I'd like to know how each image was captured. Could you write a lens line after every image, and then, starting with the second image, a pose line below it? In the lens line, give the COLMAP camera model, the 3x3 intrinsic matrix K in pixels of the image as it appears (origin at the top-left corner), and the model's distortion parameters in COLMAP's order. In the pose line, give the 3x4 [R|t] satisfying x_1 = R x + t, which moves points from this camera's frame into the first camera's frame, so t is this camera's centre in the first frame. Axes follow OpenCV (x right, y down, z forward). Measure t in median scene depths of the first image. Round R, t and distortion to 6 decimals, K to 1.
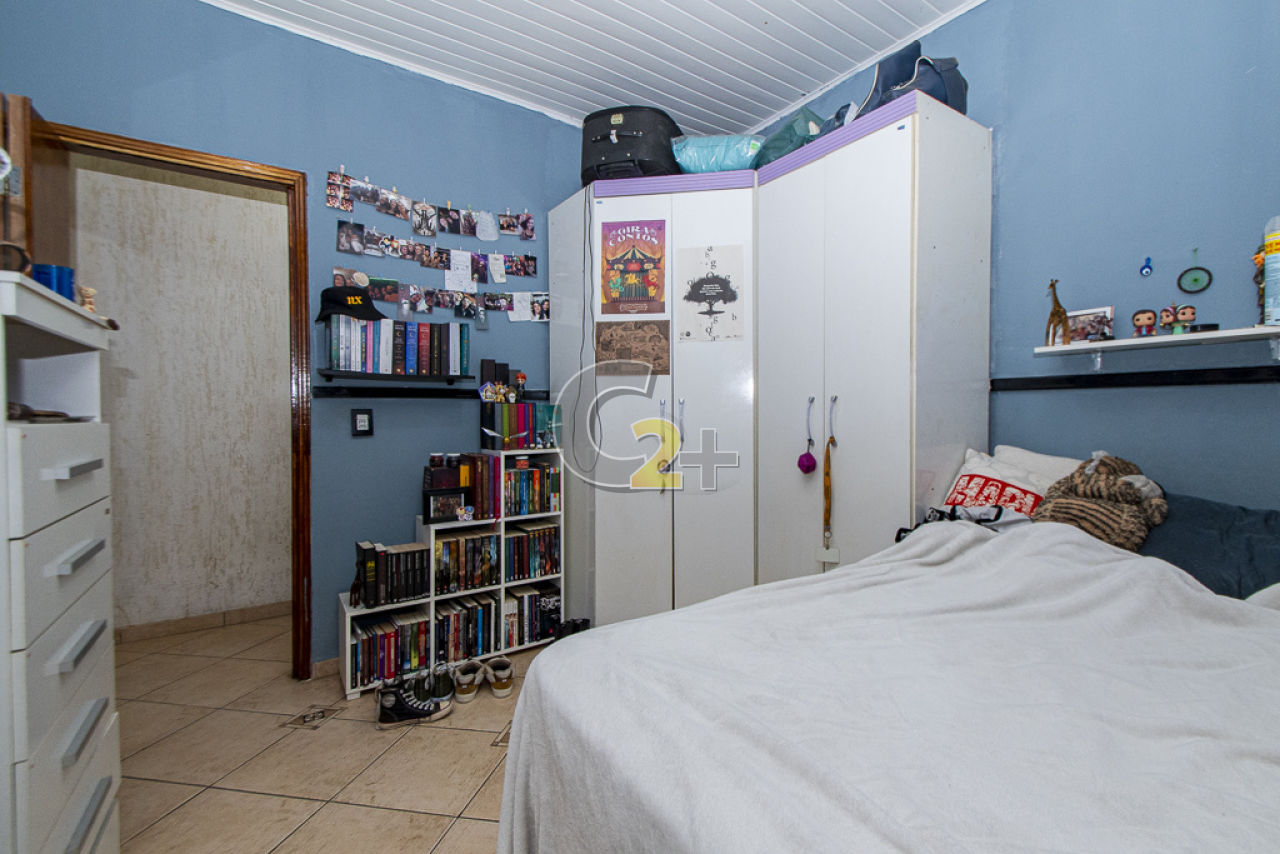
lens RADIAL K [[581.8, 0, 655.7], [0, 581.8, 427.5], [0, 0, 1]] dist [-0.000952, -0.000417]
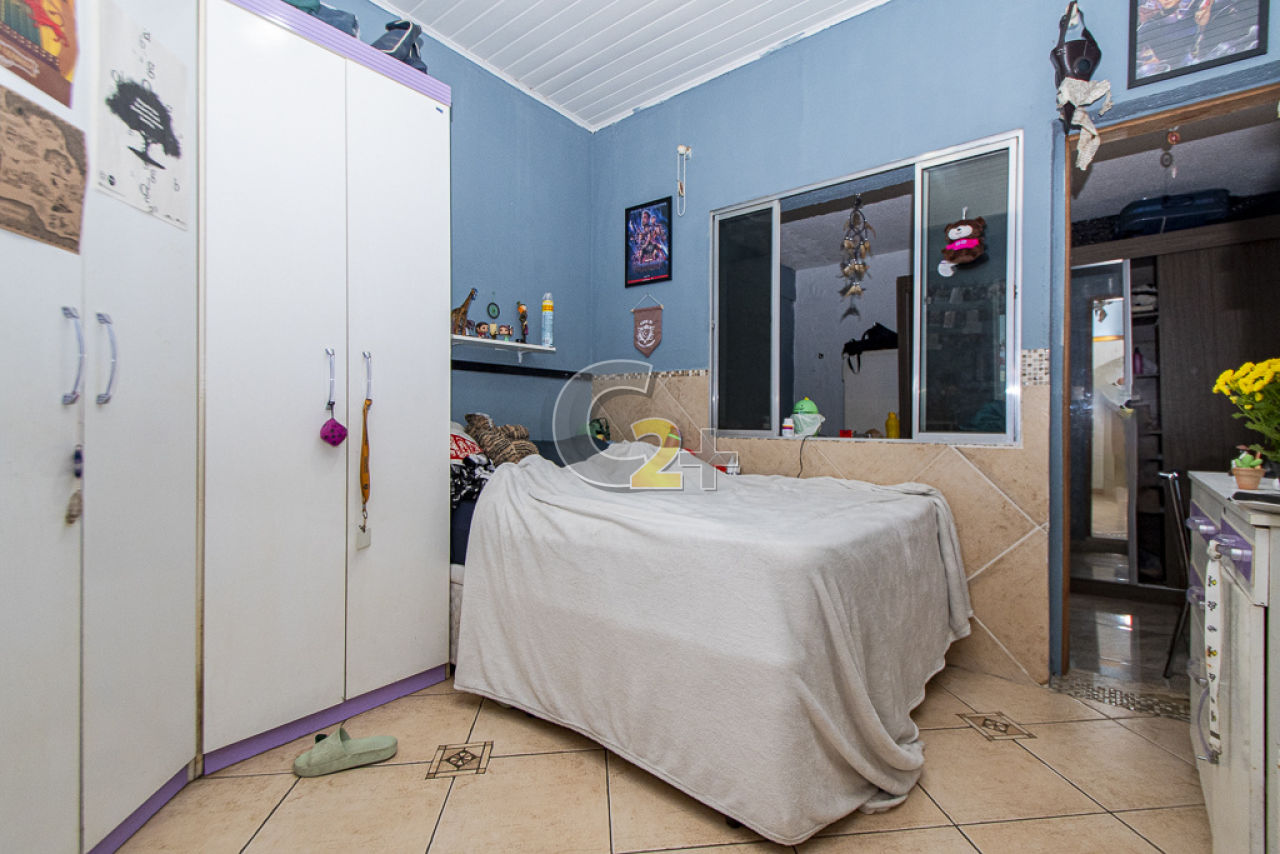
lens RADIAL K [[581.8, 0, 655.7], [0, 581.8, 427.5], [0, 0, 1]] dist [-0.000952, -0.000417]
pose [[-0.257856, -0.003911, 0.966176, -0.519334], [0.006922, 0.999959, 0.005895, 0.041430], [-0.966159, 0.008208, -0.257818, 0.695764]]
